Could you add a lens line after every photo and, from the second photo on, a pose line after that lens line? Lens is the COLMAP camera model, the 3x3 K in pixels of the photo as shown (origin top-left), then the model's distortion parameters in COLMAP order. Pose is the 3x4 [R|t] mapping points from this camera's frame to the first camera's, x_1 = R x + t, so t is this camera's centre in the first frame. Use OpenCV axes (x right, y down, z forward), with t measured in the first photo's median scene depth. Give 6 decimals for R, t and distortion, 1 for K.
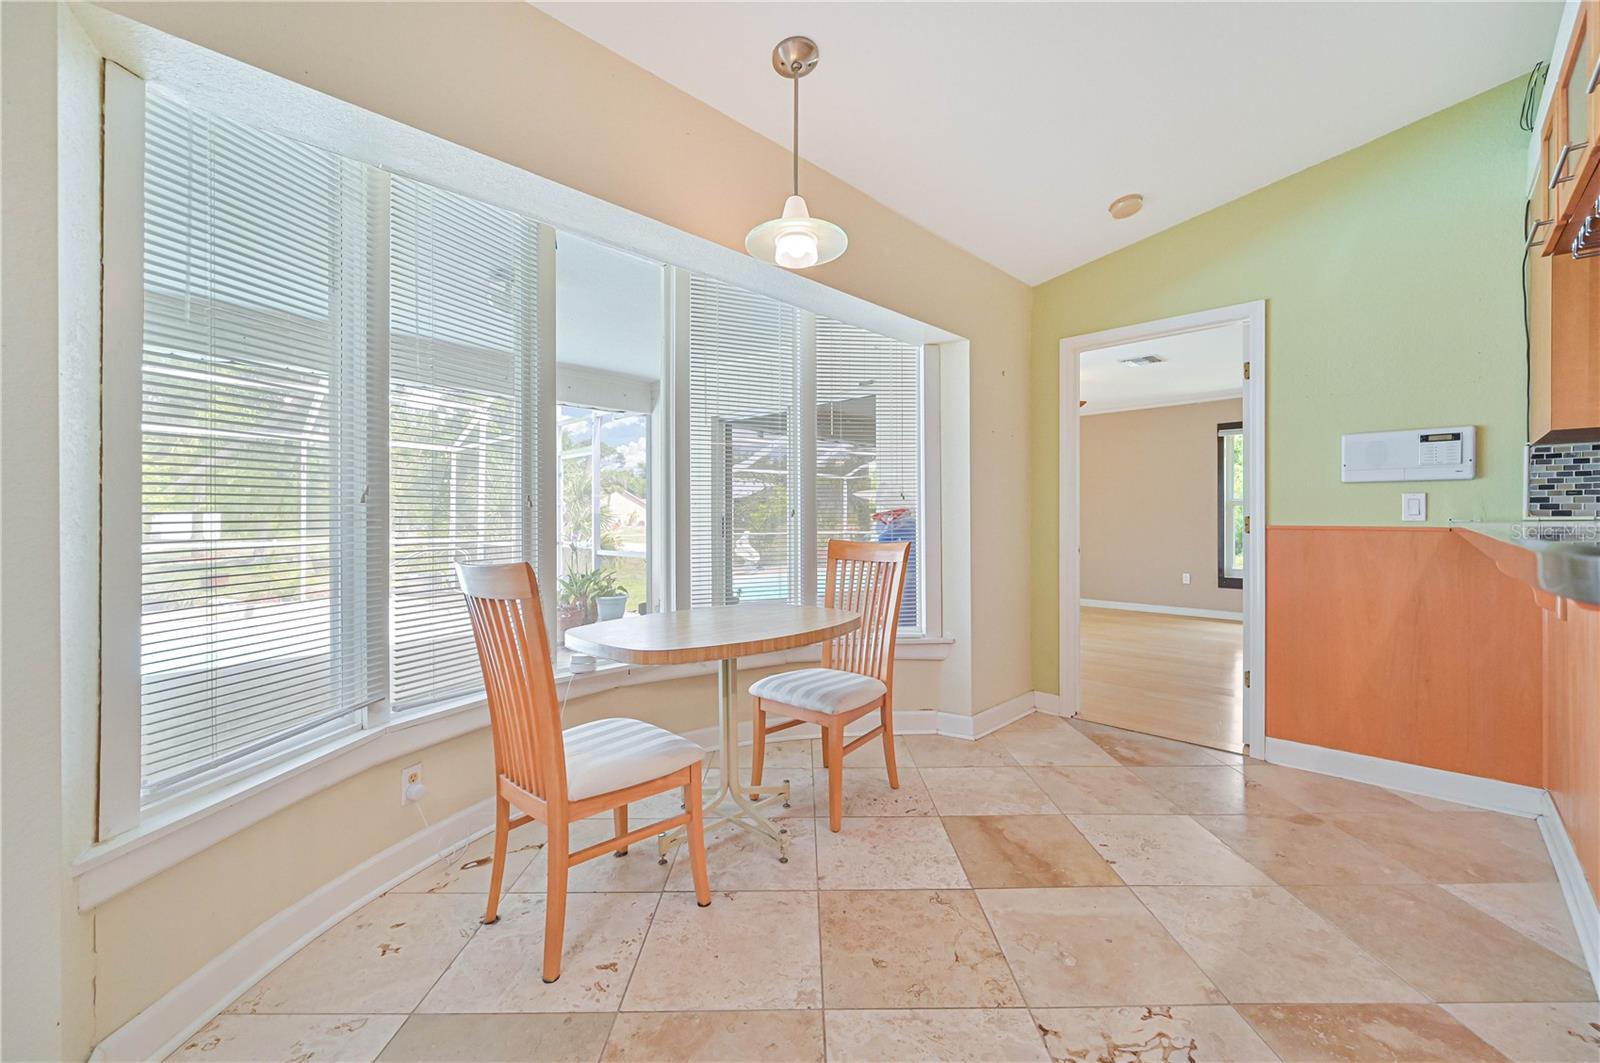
lens RADIAL K [[634.4, 0, 801.8], [0, 634.4, 519.4], [0, 0, 1]] dist [0.000367, 0.000057]
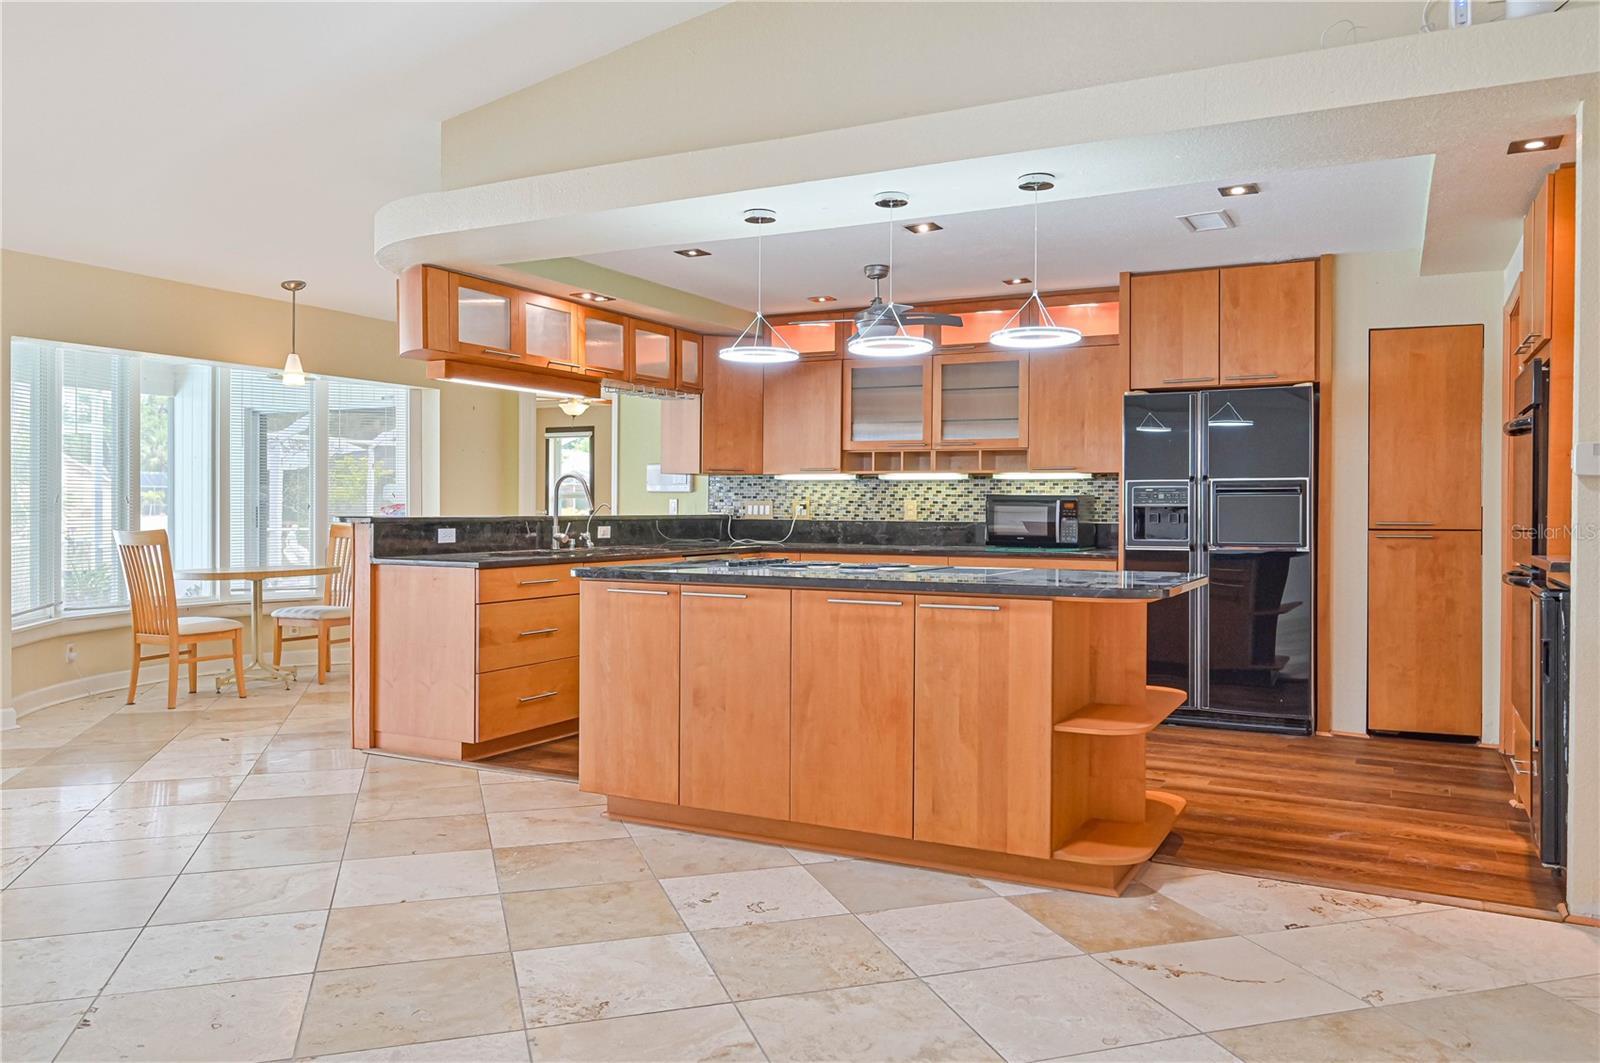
lens RADIAL K [[1155.7, 0, 807.2], [0, 1155.7, 515.7], [0, 0, 1]] dist [-0.002719, 0.000180]
pose [[0.950824, 0.004458, 0.309699, 0.315450], [-0.006549, 0.999962, 0.005712, -0.015296], [-0.309662, -0.007459, 0.950818, -2.321819]]
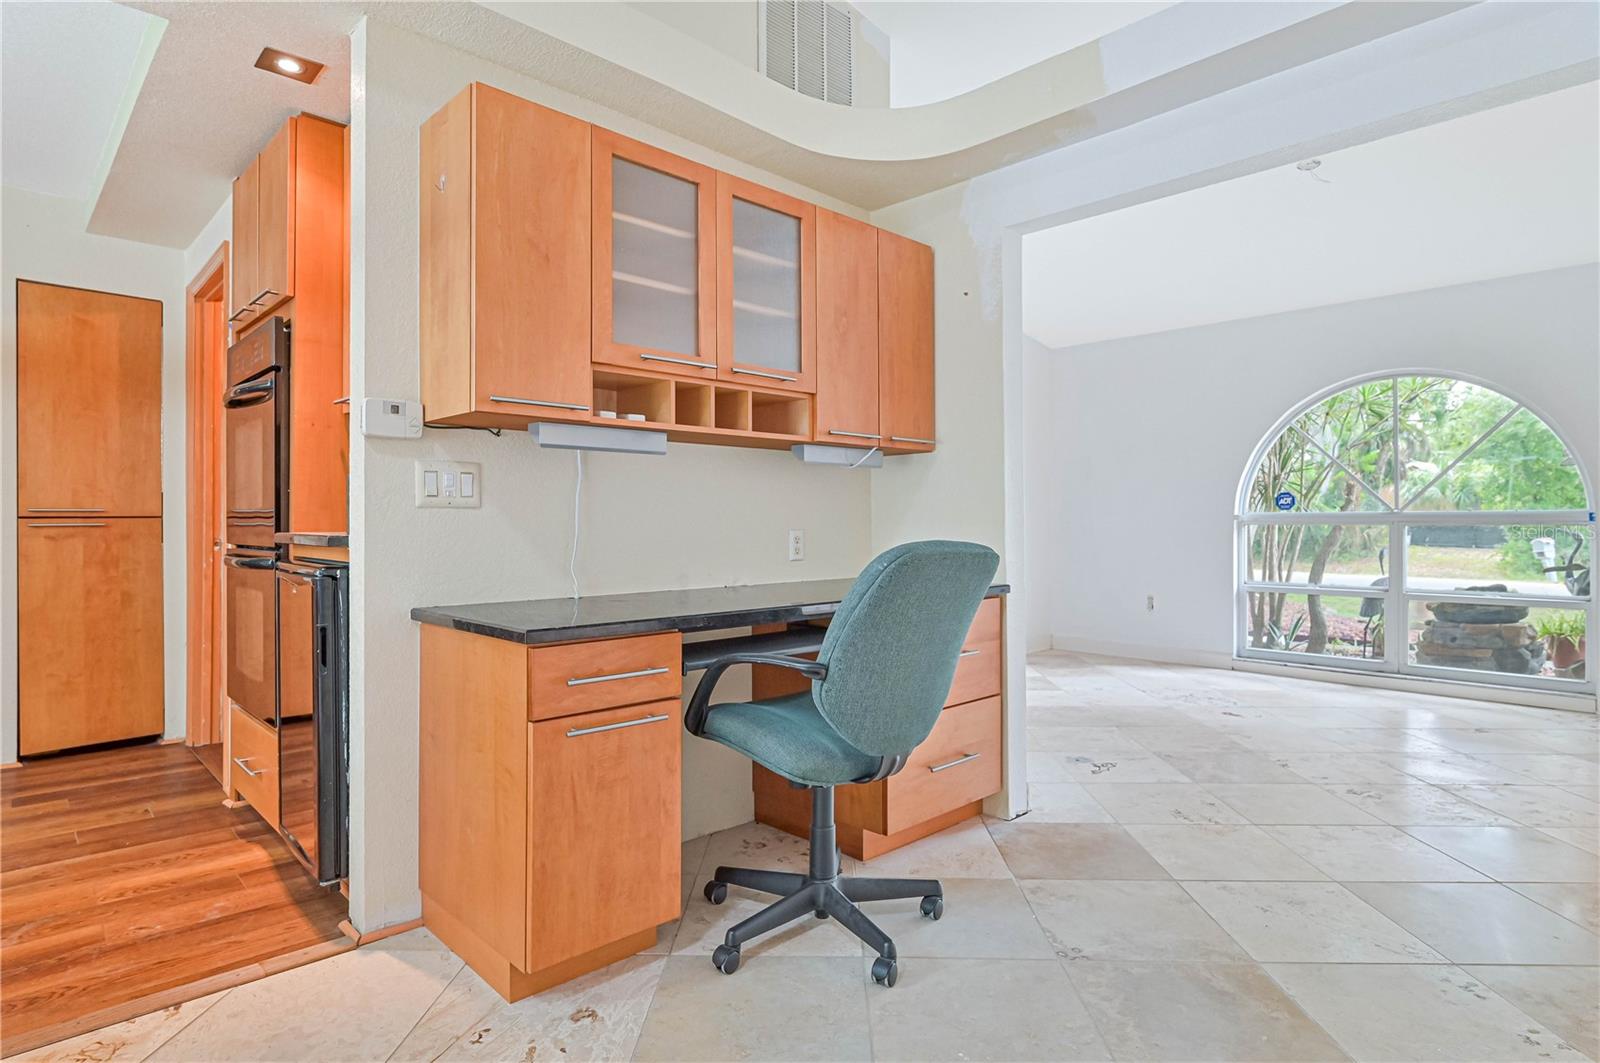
lens RADIAL K [[852.9, 0, 800.9], [0, 852.9, 519.6], [0, 0, 1]] dist [0.001396, -0.000660]
pose [[0.019442, 0.002244, 0.999808, 0.697616], [0.001385, 0.999996, -0.002271, 0.027061], [-0.999810, 0.001429, 0.019439, -1.808633]]
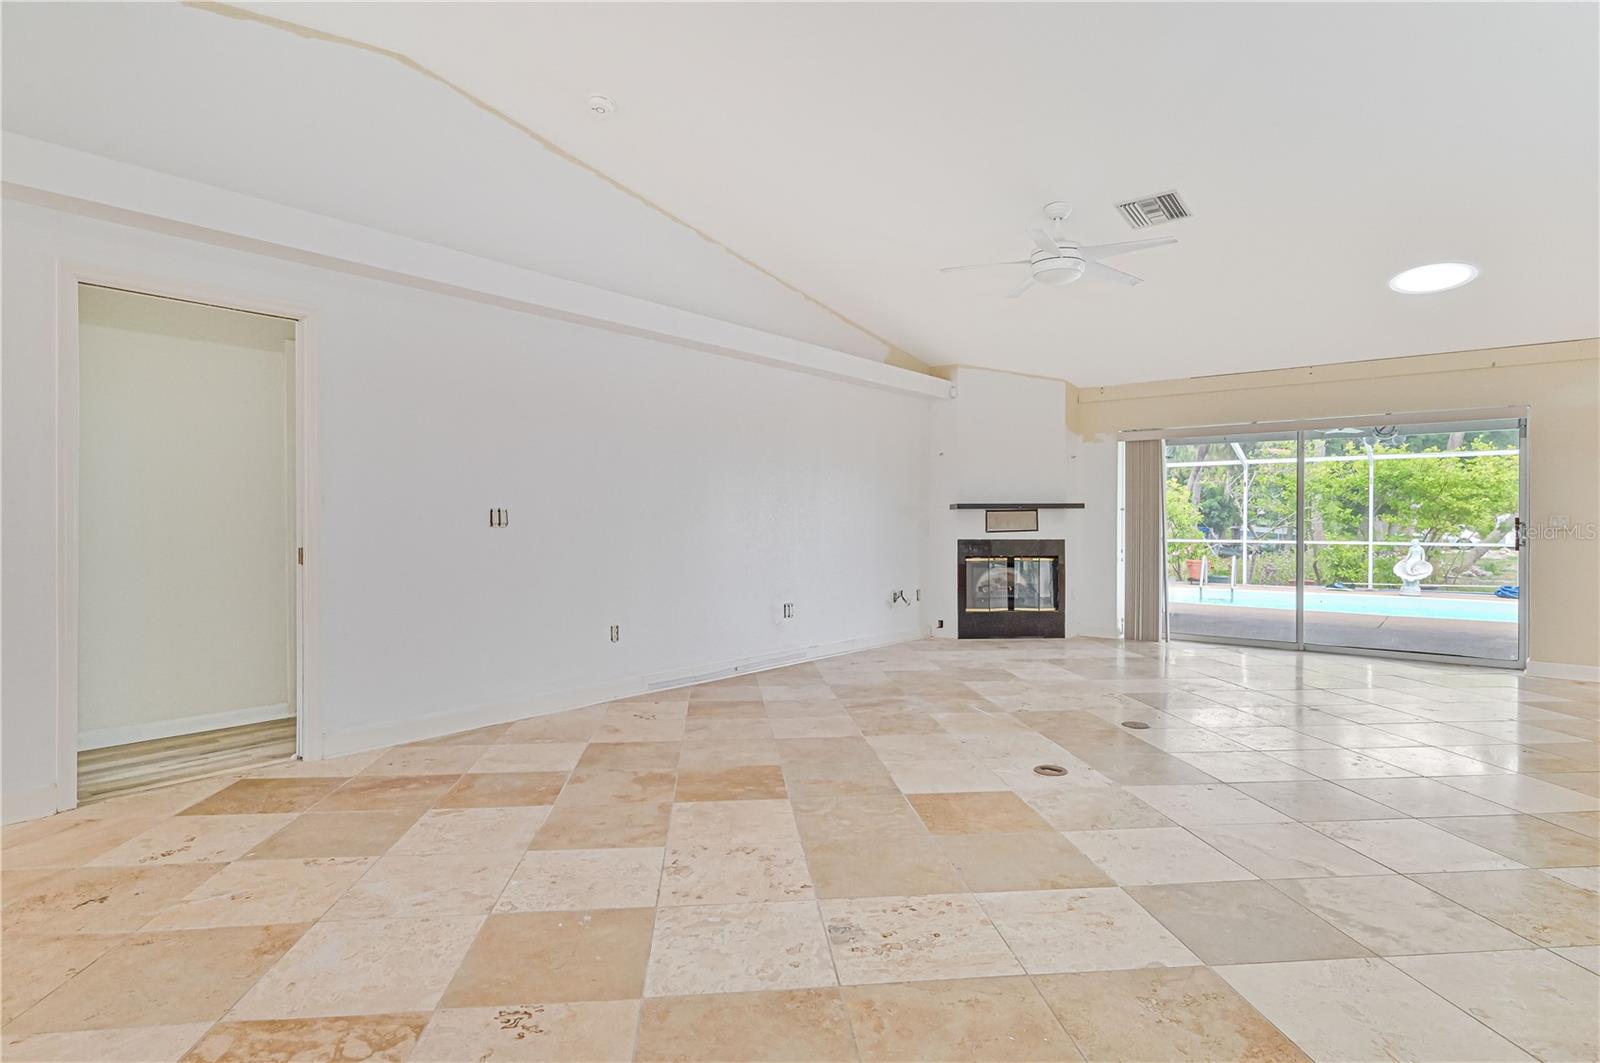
lens RADIAL K [[844.9, 0, 804.5], [0, 844.9, 528.1], [0, 0, 1]] dist [-0.001299, 0.000805]
pose [[0.105613, 0.010193, -0.994355, 1.567951], [-0.004120, 0.999943, 0.009812, -0.007050], [0.994399, 0.003061, 0.105649, -2.157534]]
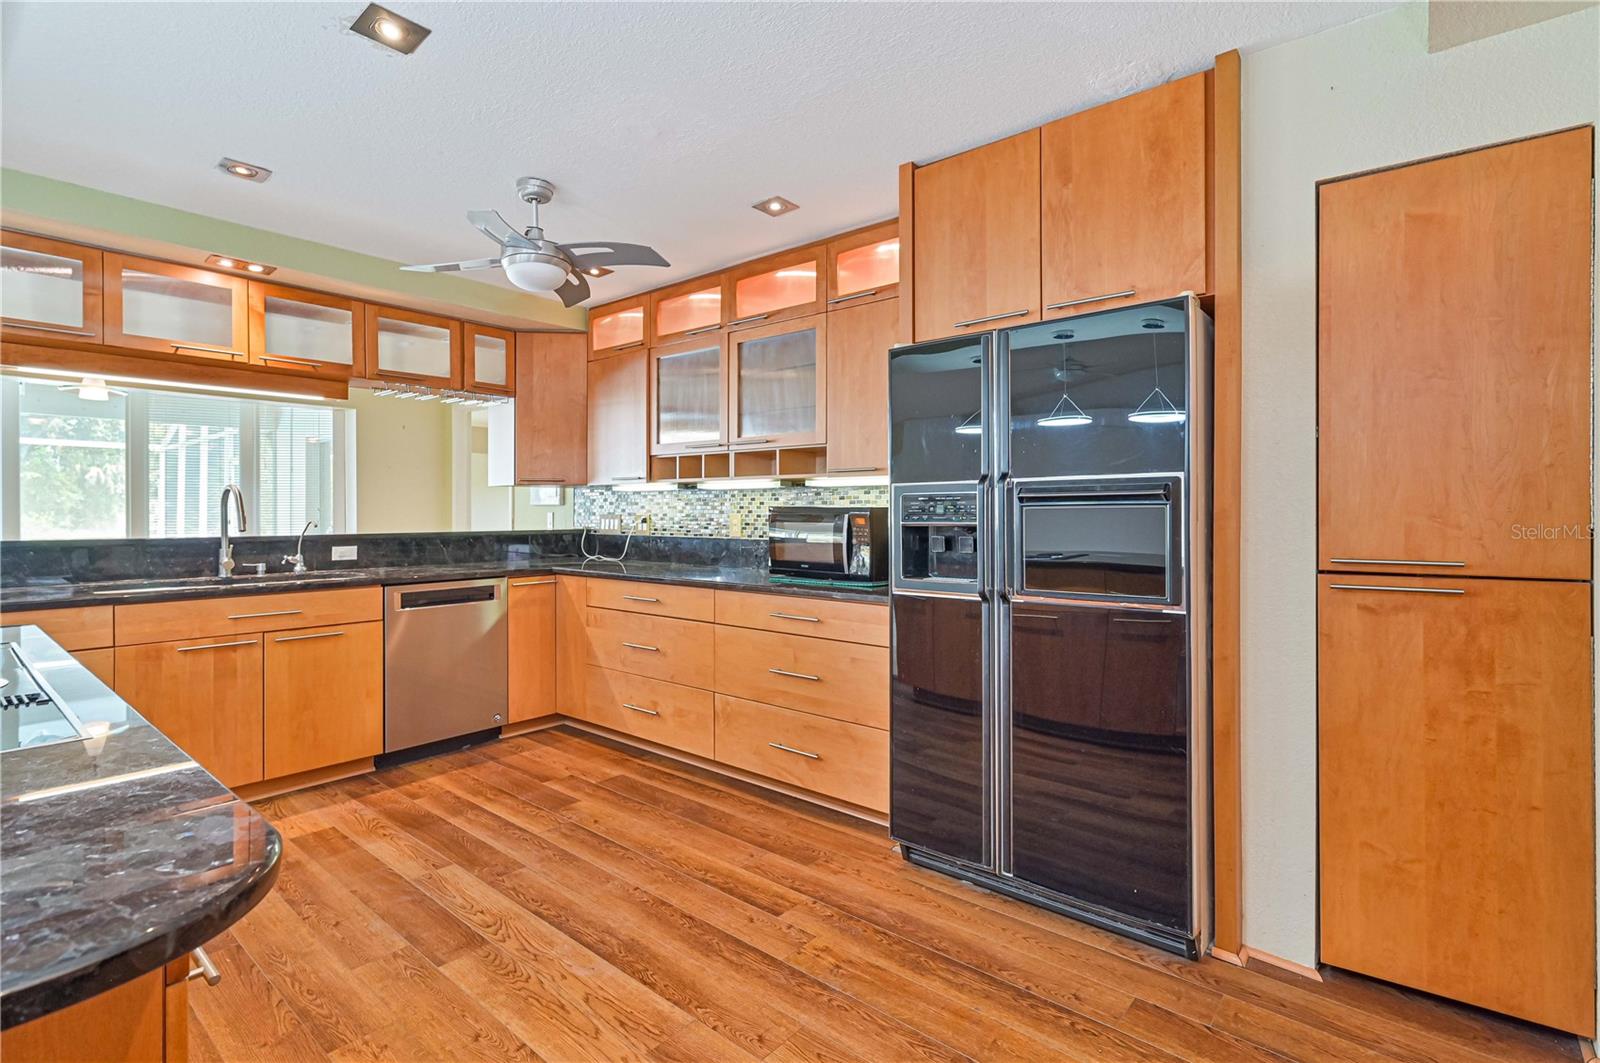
lens RADIAL K [[748.8, 0, 804.8], [0, 748.8, 513.9], [0, 0, 1]] dist [-0.001037, -0.000021]
pose [[0.995300, 0.001355, 0.096833, 1.512080], [-0.001492, 0.999998, 0.001341, -0.041867], [-0.096831, -0.001479, 0.995300, -1.175319]]
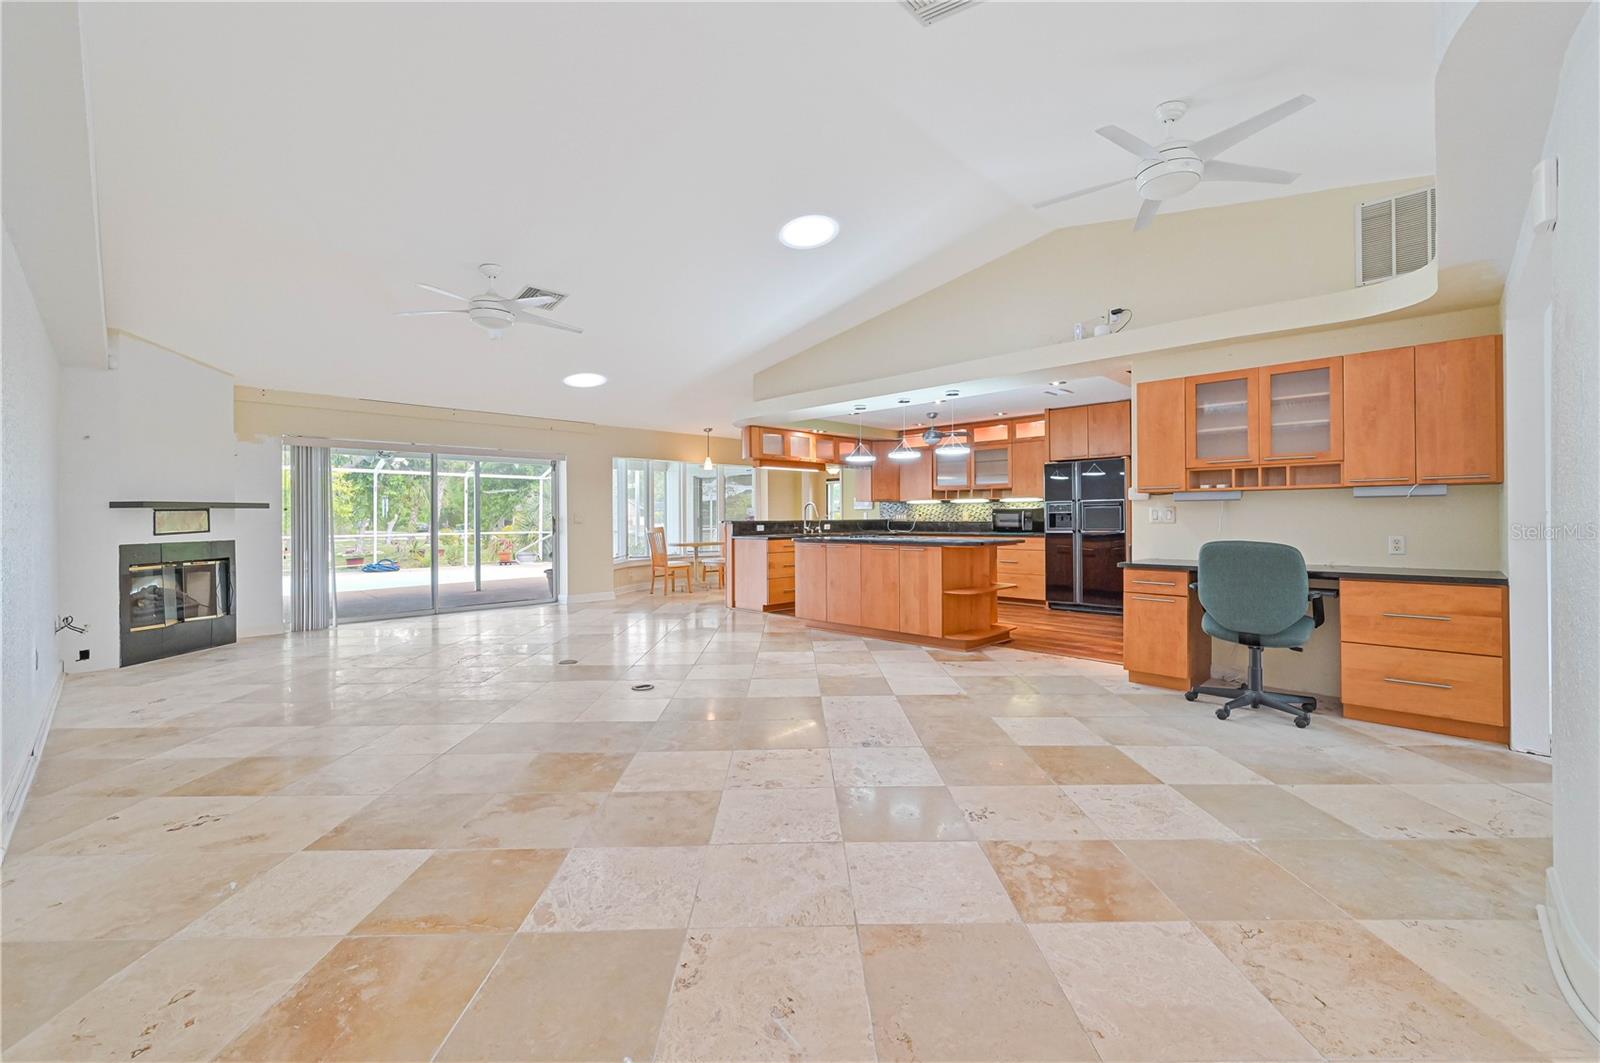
lens RADIAL K [[660.4, 0, 807.4], [0, 660.4, 514.6], [0, 0, 1]] dist [0.001823, 0.000270]
pose [[0.999748, -0.004670, 0.021936, 0.514829], [0.004774, 0.999978, -0.004669, -0.009520], [-0.021914, 0.004773, 0.999748, -3.328824]]
